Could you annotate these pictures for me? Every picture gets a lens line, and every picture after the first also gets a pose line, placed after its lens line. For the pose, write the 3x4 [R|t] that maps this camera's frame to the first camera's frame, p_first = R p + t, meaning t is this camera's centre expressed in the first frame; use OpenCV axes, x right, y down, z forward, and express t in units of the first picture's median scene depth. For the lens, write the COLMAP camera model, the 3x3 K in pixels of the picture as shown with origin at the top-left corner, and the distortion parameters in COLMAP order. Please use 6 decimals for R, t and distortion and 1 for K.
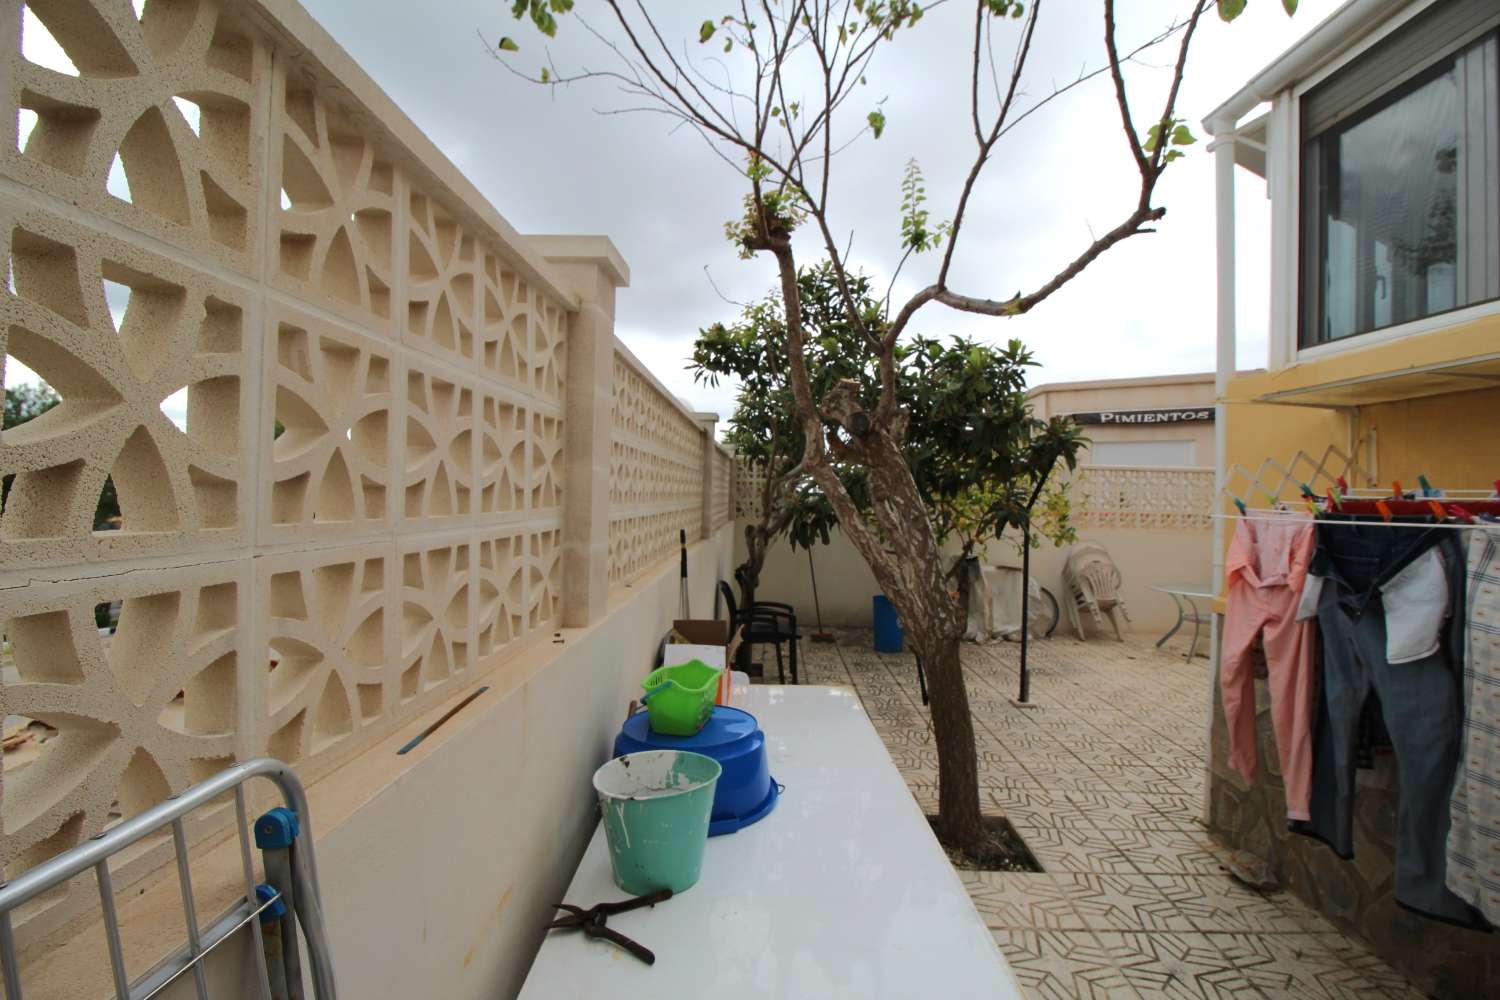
lens RADIAL K [[695.6, 0, 759.3], [0, 695.6, 491.2], [0, 0, 1]] dist [0.004649, -0.015668]
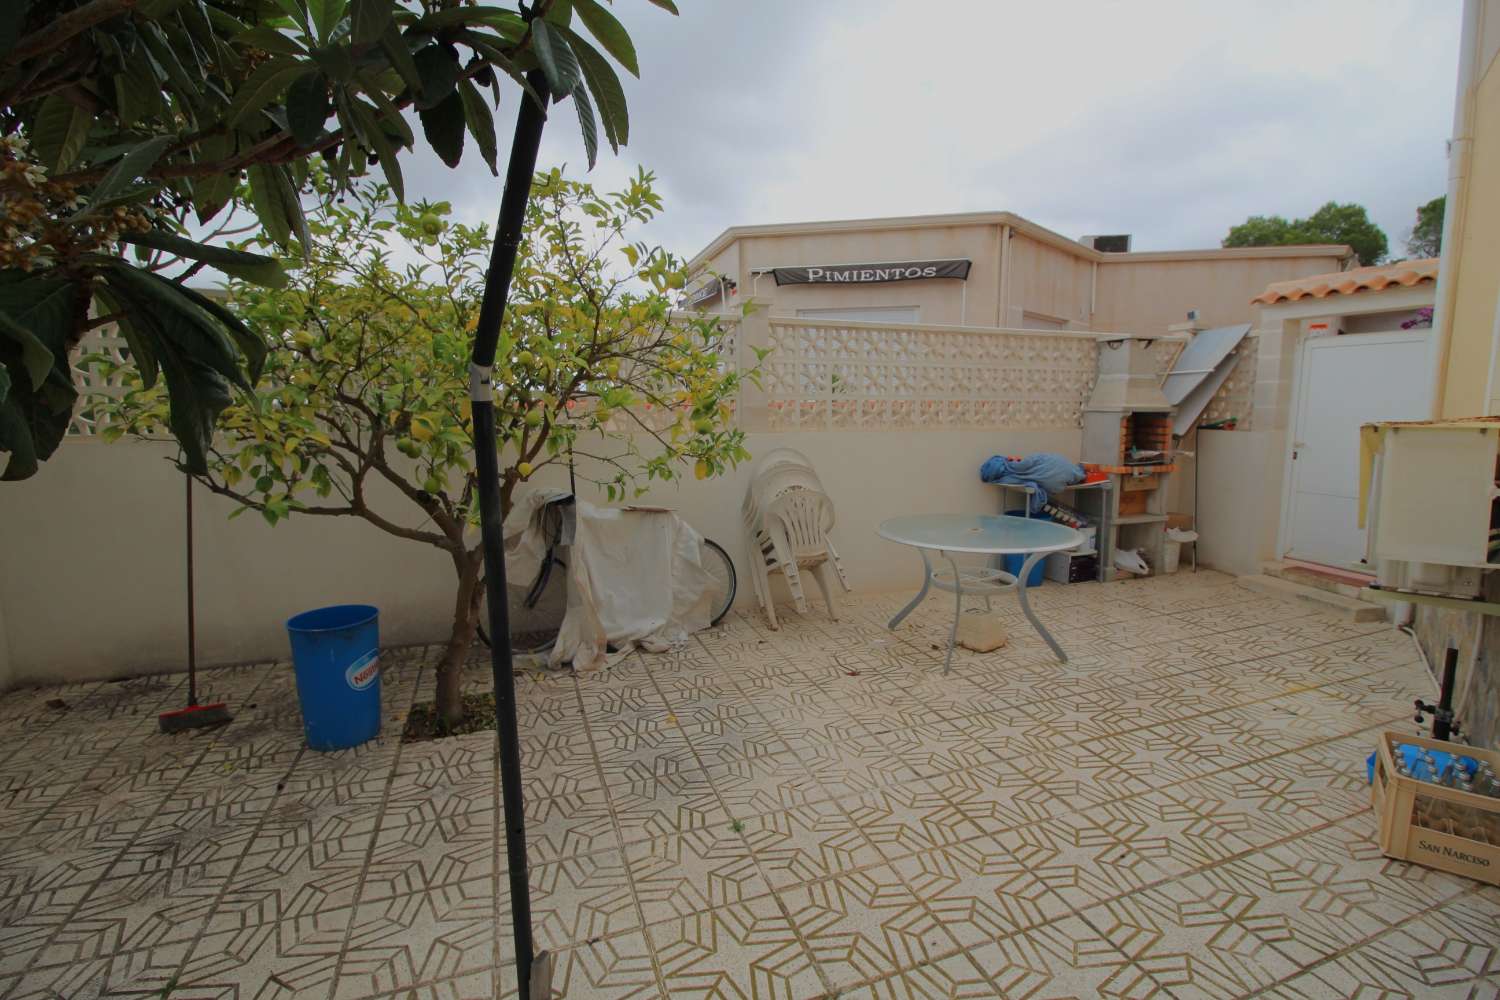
lens RADIAL K [[695.6, 0, 759.3], [0, 695.6, 491.2], [0, 0, 1]] dist [0.004649, -0.015668]
pose [[0.930057, -0.068753, 0.360926, 0.254106], [0.018244, 0.989766, 0.141528, 0.023624], [-0.366962, -0.125044, 0.921793, 0.491039]]
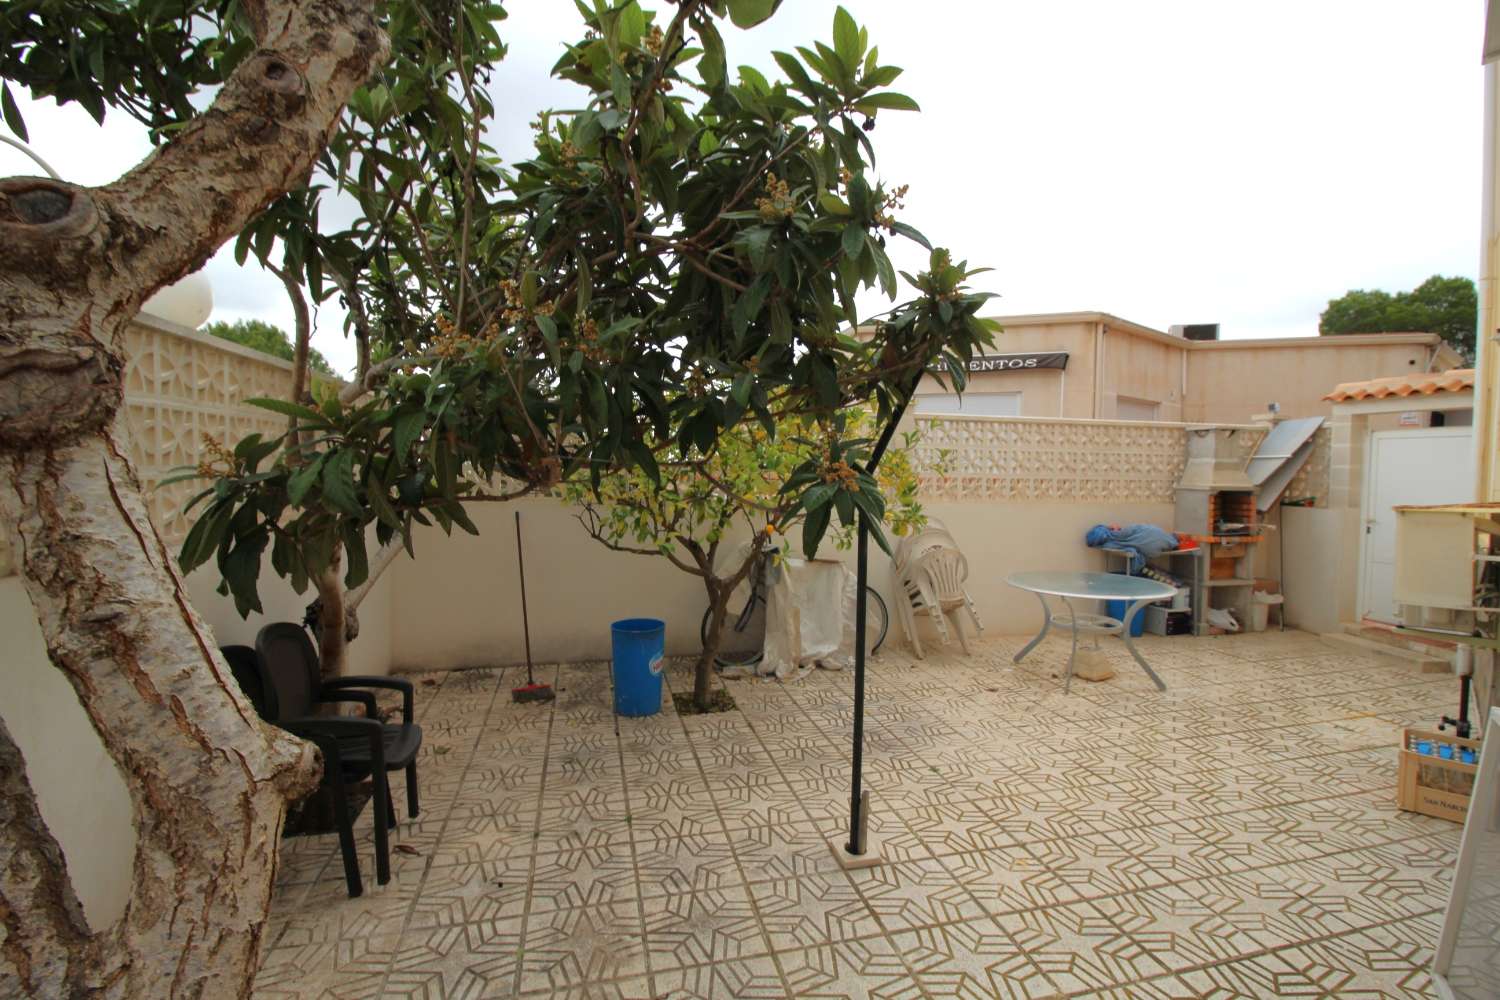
lens RADIAL K [[695.6, 0, 759.3], [0, 695.6, 491.2], [0, 0, 1]] dist [0.004649, -0.015668]
pose [[0.965094, -0.020369, 0.261110, 0.120980], [0.007844, 0.998772, 0.048924, 0.007107], [-0.261786, -0.045168, 0.964069, 0.357805]]
